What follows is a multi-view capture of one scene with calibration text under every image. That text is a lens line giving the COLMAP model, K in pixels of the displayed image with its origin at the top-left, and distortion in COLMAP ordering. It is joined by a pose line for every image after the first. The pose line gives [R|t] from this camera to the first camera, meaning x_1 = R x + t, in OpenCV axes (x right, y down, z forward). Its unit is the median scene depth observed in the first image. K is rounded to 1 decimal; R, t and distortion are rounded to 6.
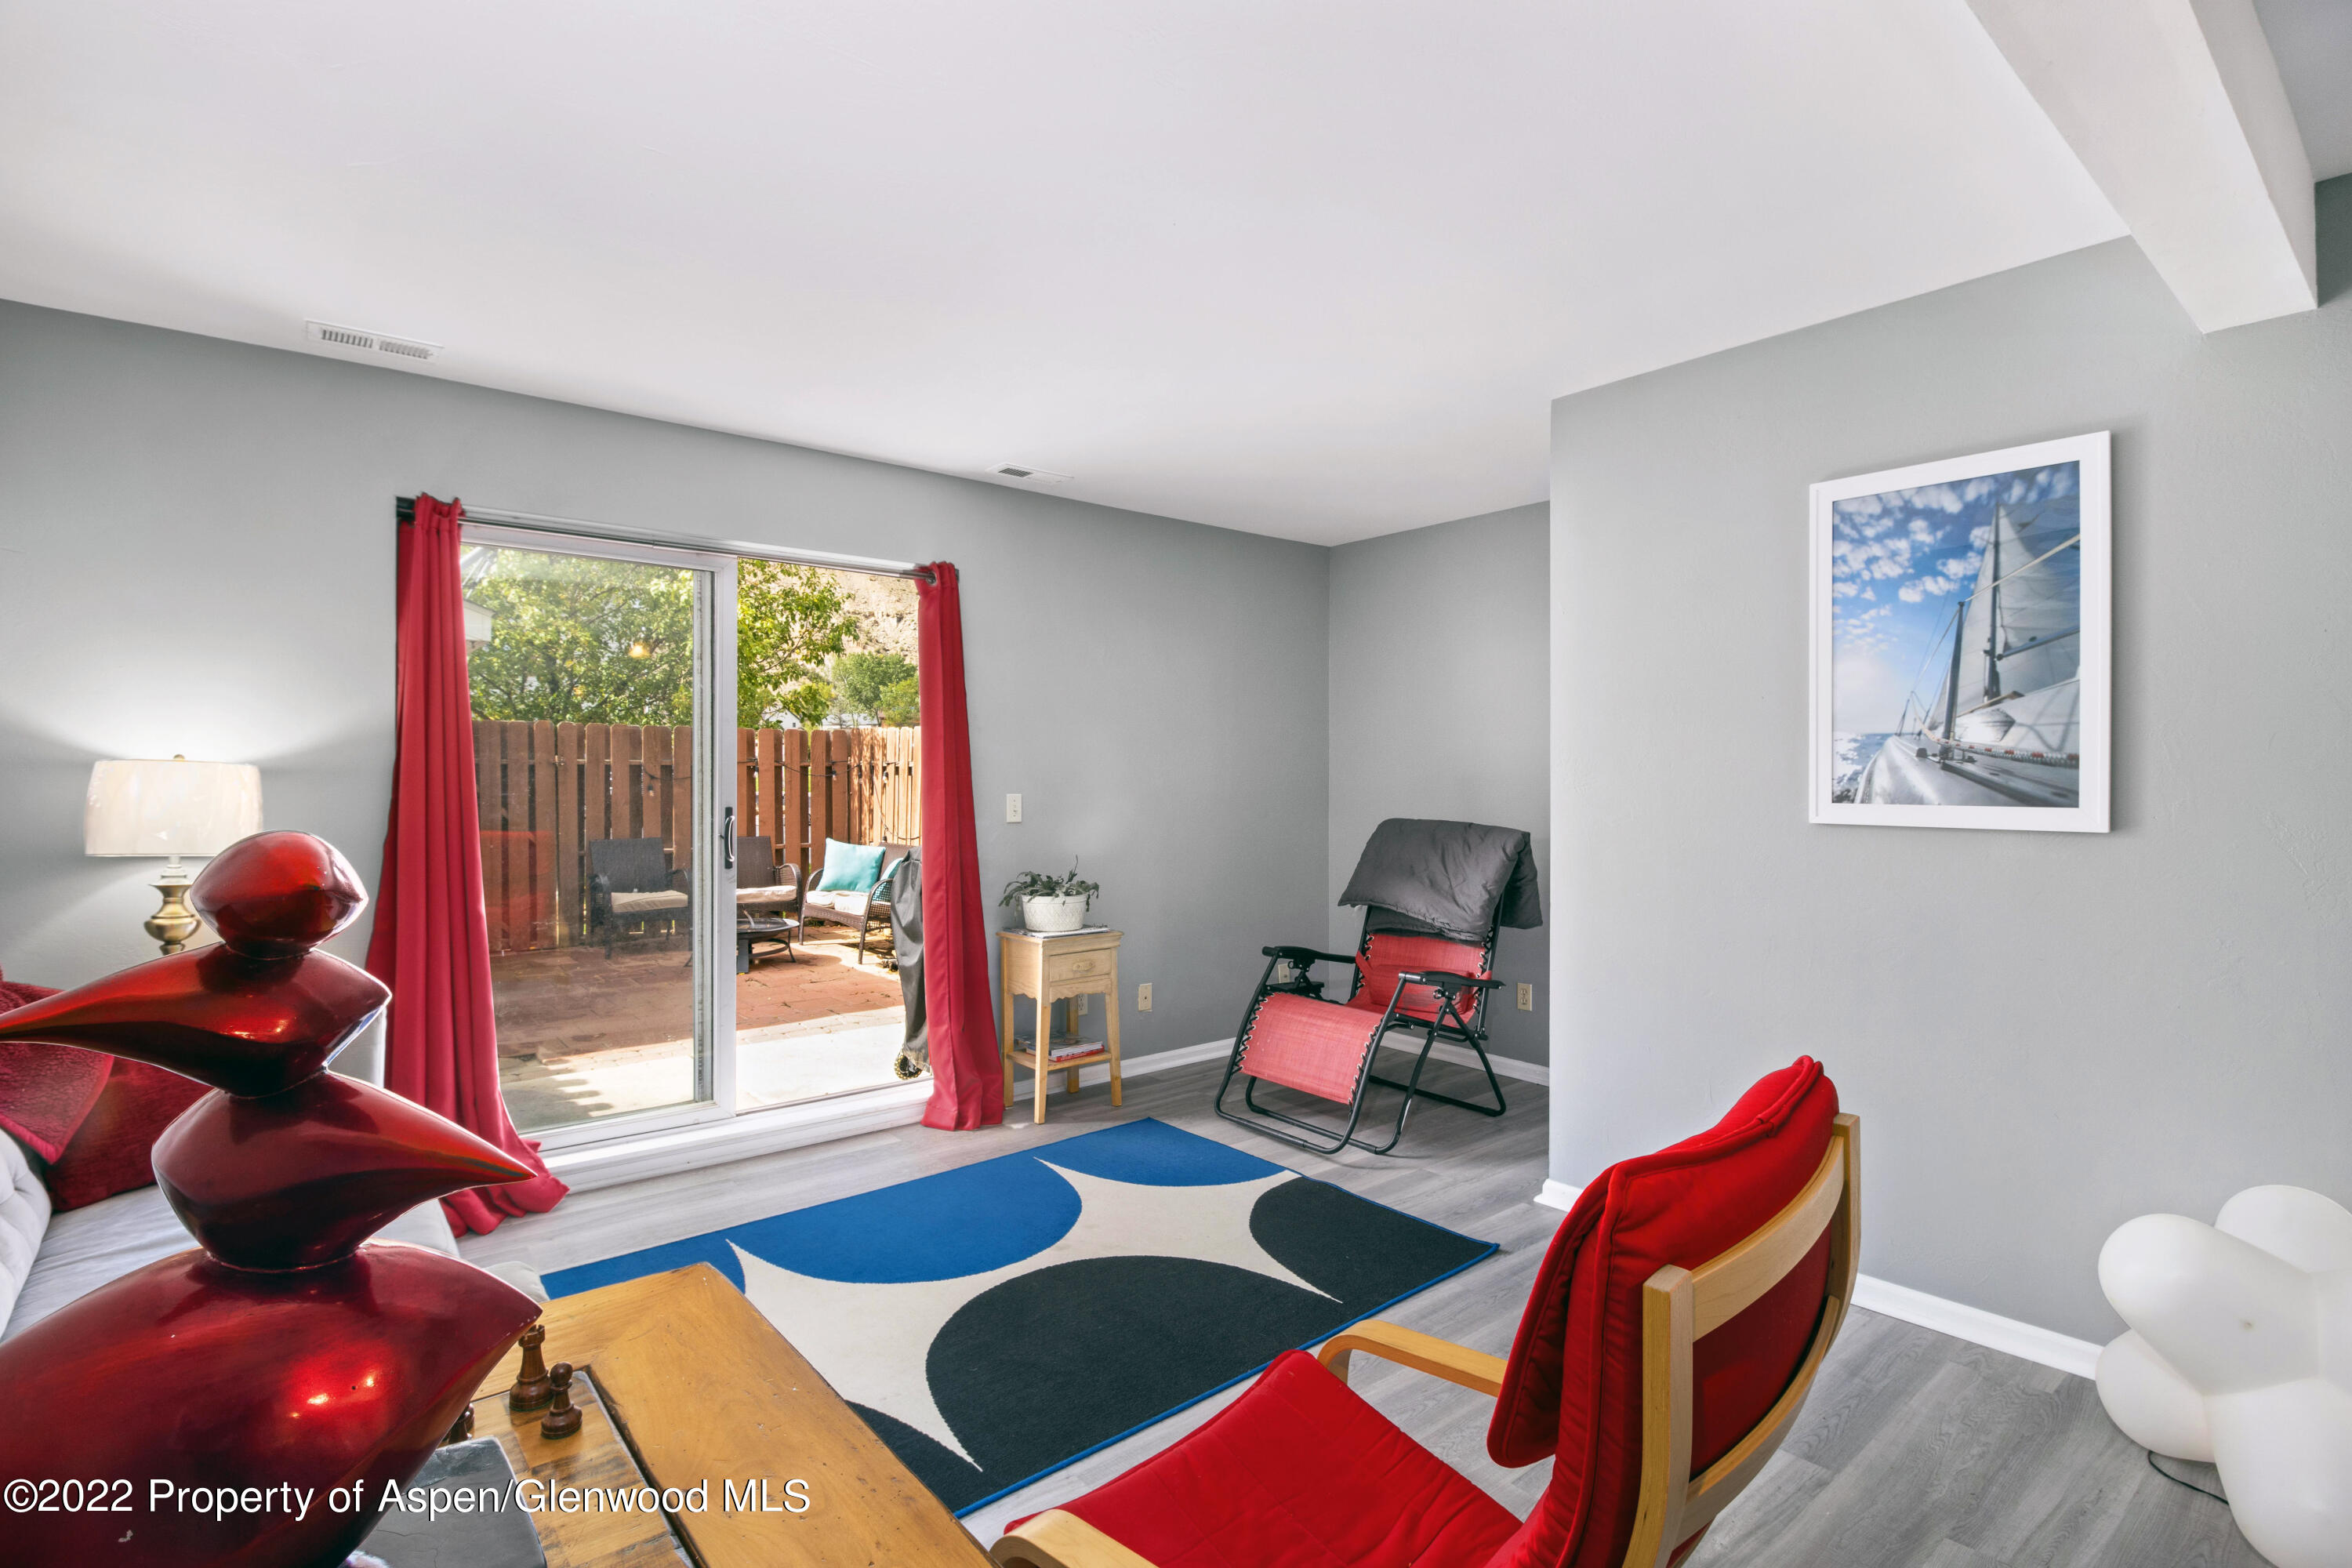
lens RADIAL K [[1122.9, 0, 1176.4], [0, 1122.9, 798.4], [0, 0, 1]] dist [-0.000404, -0.000033]
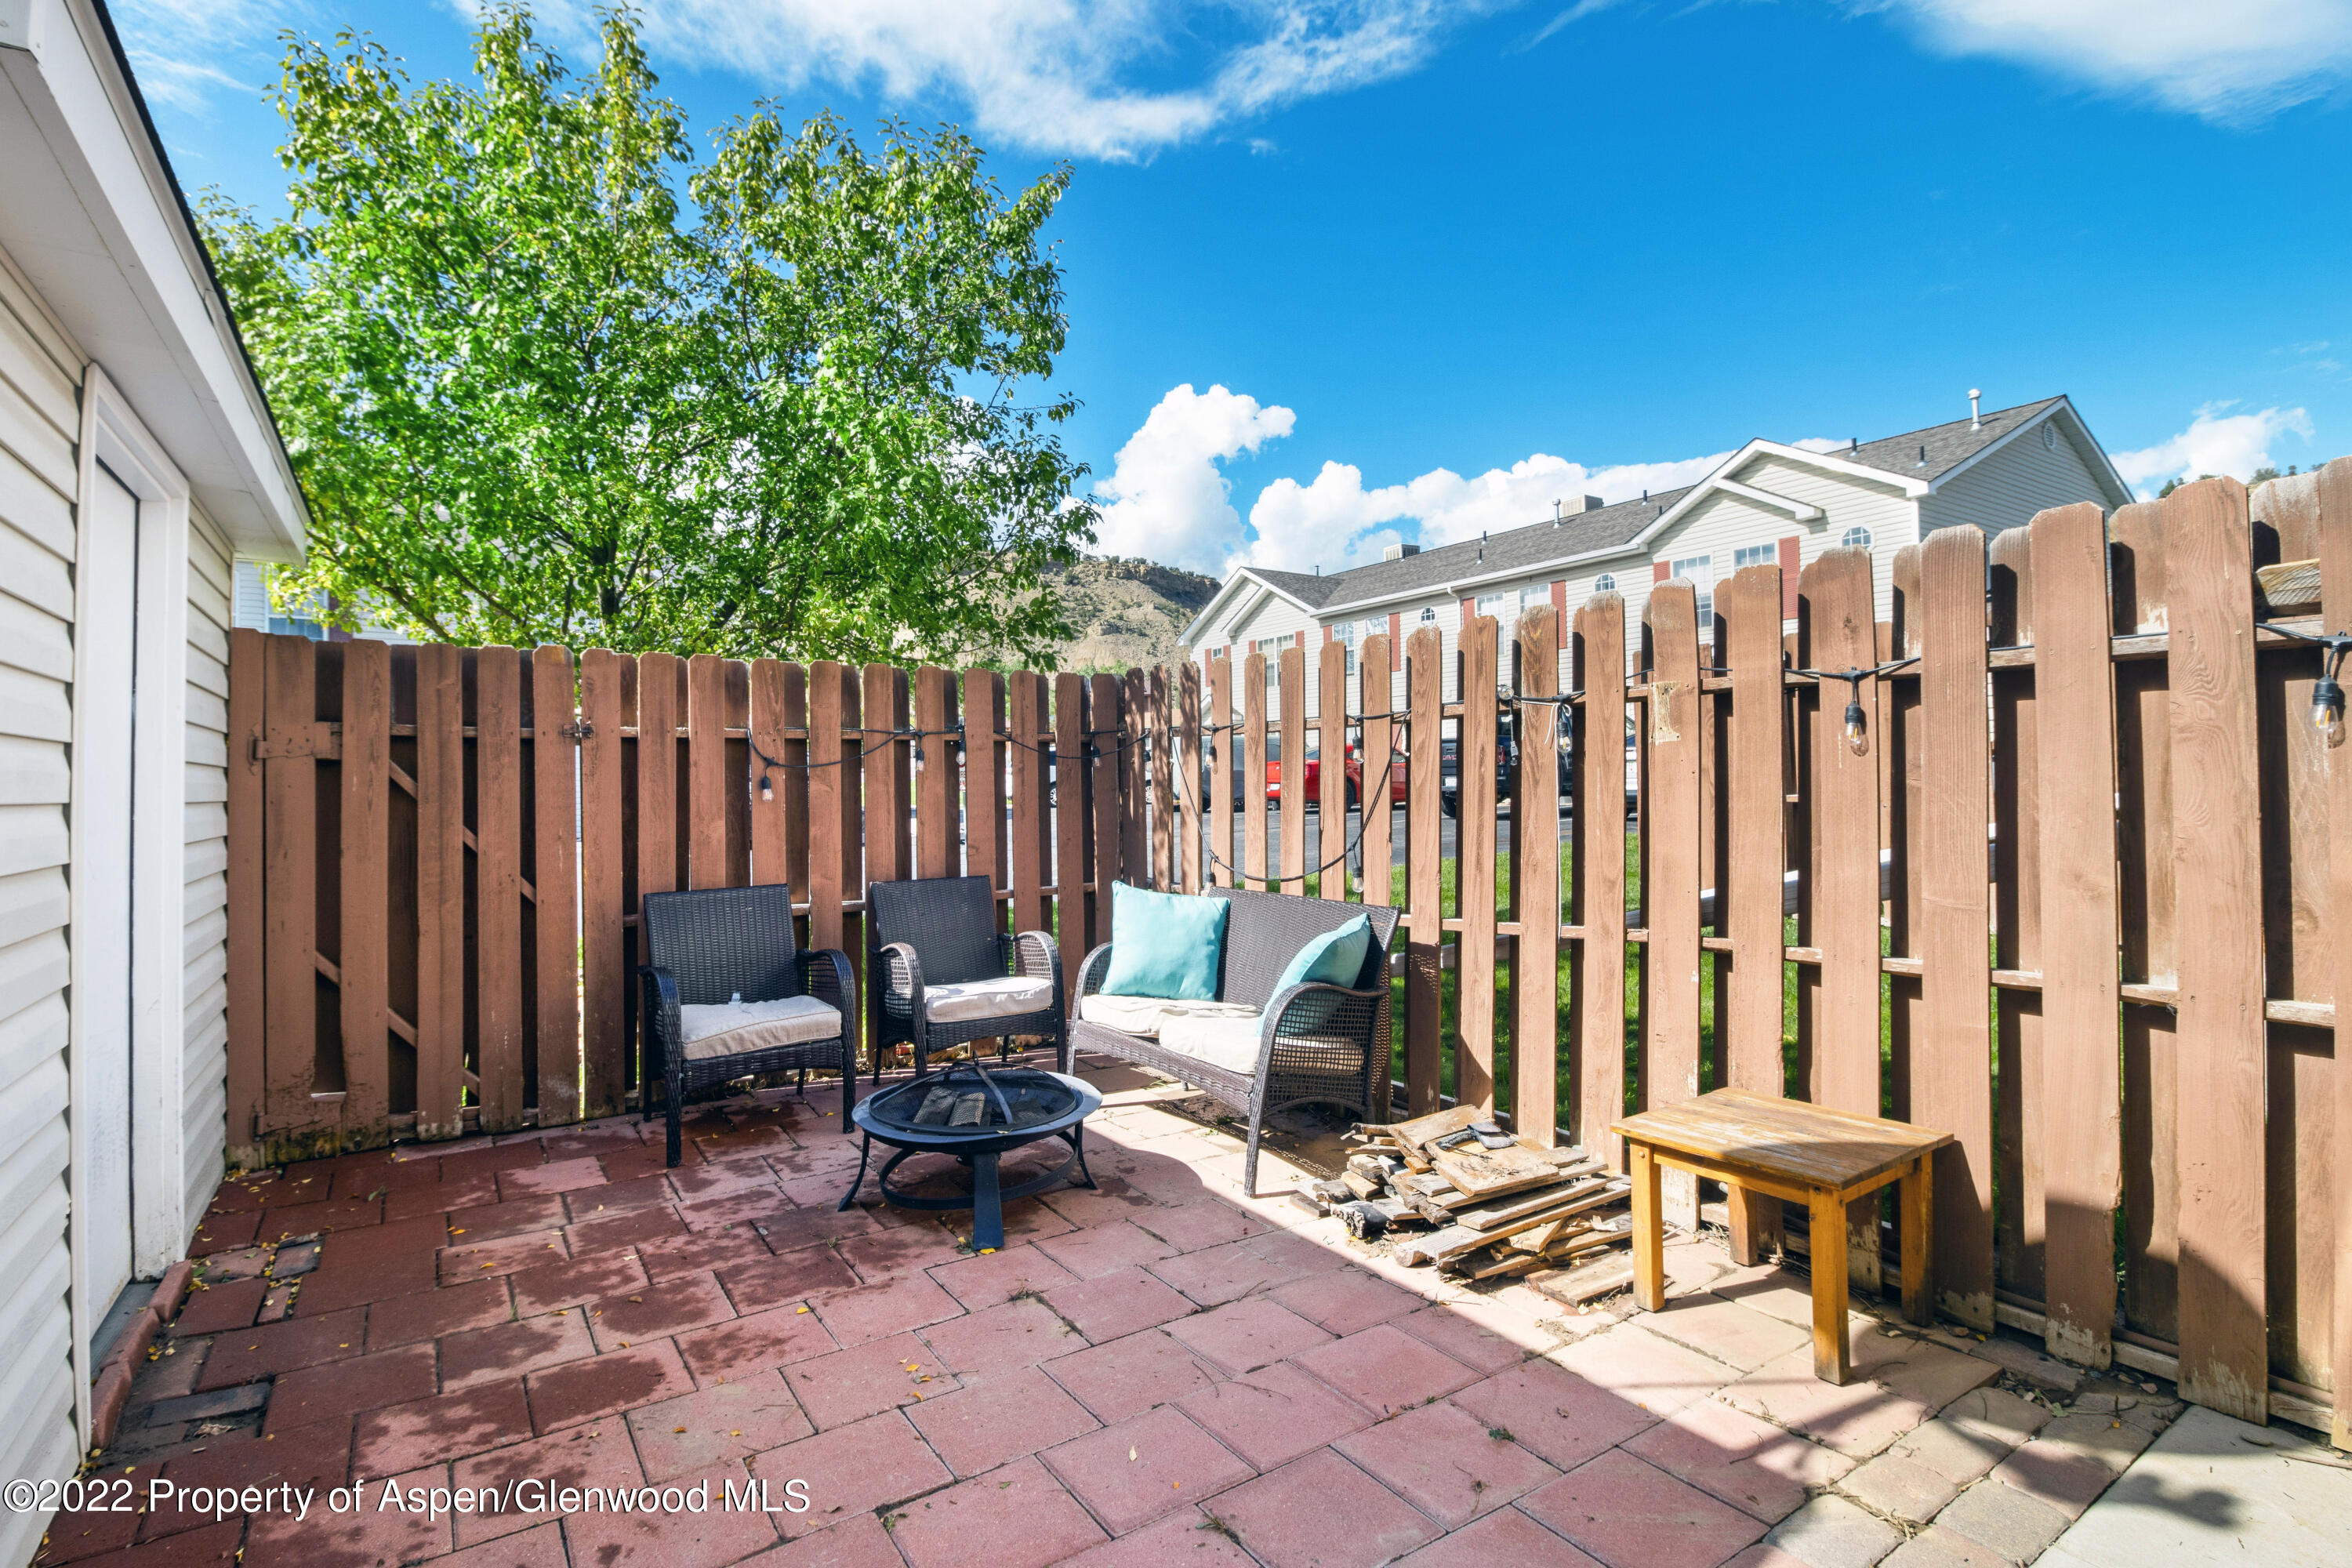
lens RADIAL K [[1122.9, 0, 1175.1], [0, 1122.9, 767.9], [0, 0, 1]] dist [-0.000404, -0.000033]
pose [[0.995683, -0.007381, -0.092524, -0.241462], [0.005311, 0.999731, -0.022595, -0.003918], [0.092666, 0.022006, 0.995454, 0.520392]]
